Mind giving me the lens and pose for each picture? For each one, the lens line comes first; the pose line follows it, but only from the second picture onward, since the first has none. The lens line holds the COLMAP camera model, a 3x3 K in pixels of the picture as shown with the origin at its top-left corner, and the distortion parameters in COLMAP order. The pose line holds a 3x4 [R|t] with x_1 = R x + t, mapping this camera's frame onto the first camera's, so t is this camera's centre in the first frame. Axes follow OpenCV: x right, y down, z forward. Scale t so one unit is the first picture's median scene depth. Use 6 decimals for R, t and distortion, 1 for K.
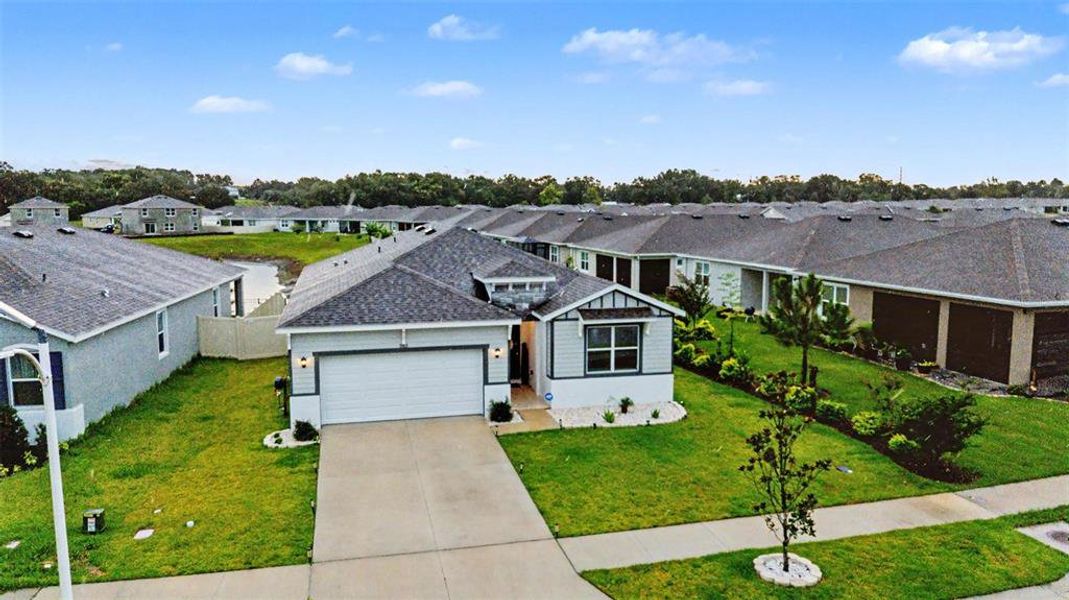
lens RADIAL K [[779.0, 0, 539.7], [0, 779.0, 302.7], [0, 0, 1]] dist [0.067215, -0.033563]
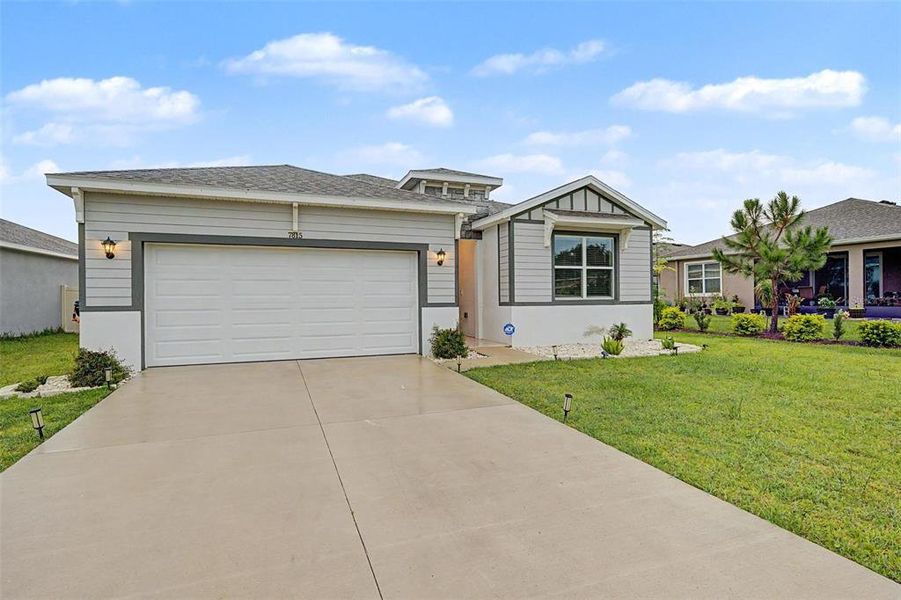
lens RADIAL K [[456.2, 0, 448.9], [0, 456.2, 306.8], [0, 0, 1]] dist [0.001256, -0.002406]
pose [[0.992173, -0.013018, 0.124190, -0.095236], [0.026566, 0.993789, -0.108066, 0.146864], [-0.122011, 0.110519, 0.986356, 0.609133]]
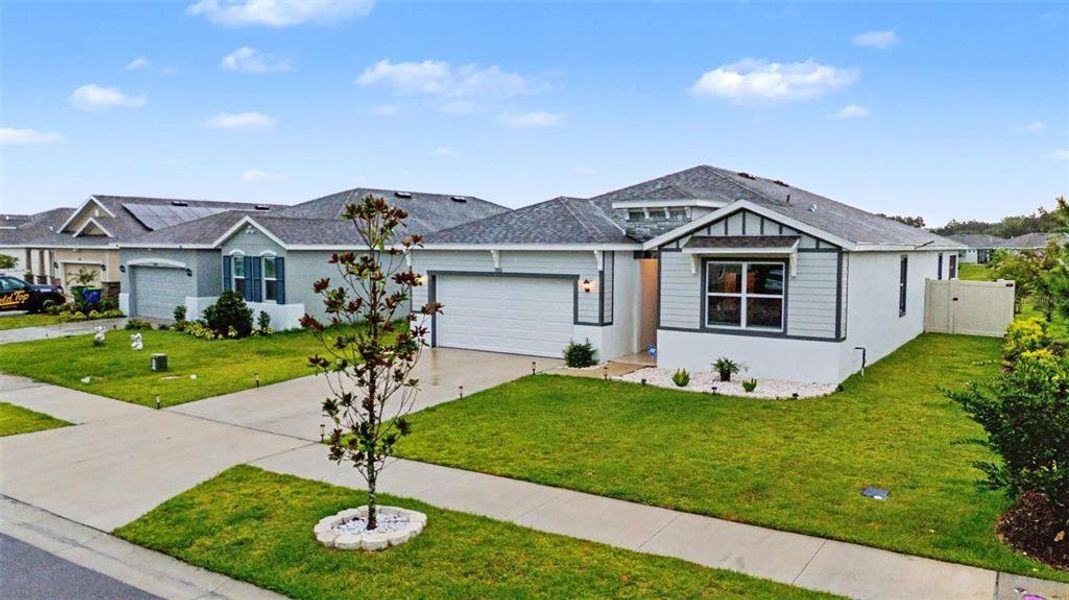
lens RADIAL K [[779.0, 0, 535.8], [0, 779.0, 299.0], [0, 0, 1]] dist [0.067215, -0.033563]
pose [[0.671298, 0.050203, -0.739486, 0.510054], [-0.095261, 0.995273, -0.018909, 0.097670], [0.735041, 0.083138, 0.672907, 0.403294]]
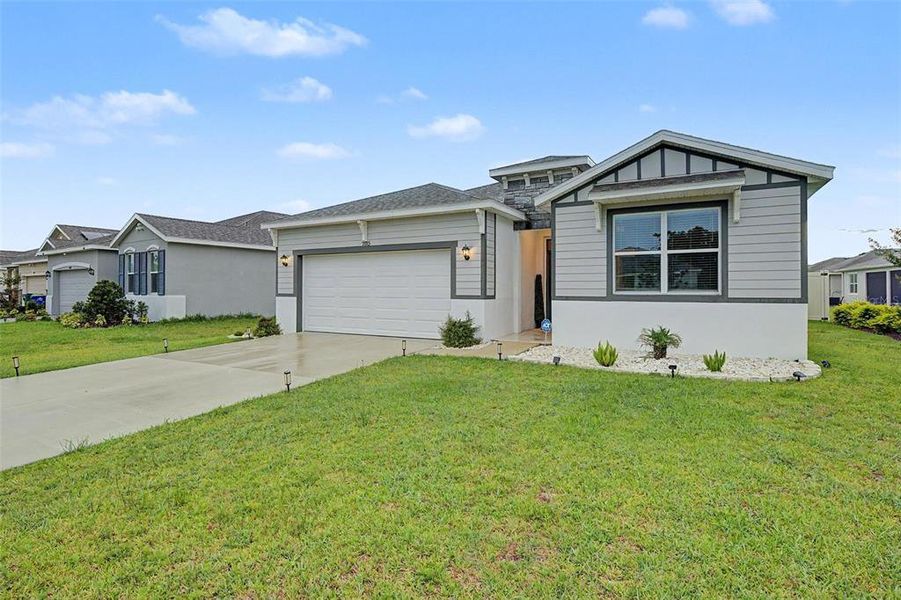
lens RADIAL K [[456.2, 0, 447.7], [0, 456.2, 290.9], [0, 0, 1]] dist [0.001256, -0.002406]
pose [[0.728567, -0.000968, -0.684974, 0.215537], [-0.084892, 0.992162, -0.091697, 0.136770], [0.679694, 0.124956, 0.722774, 0.681874]]
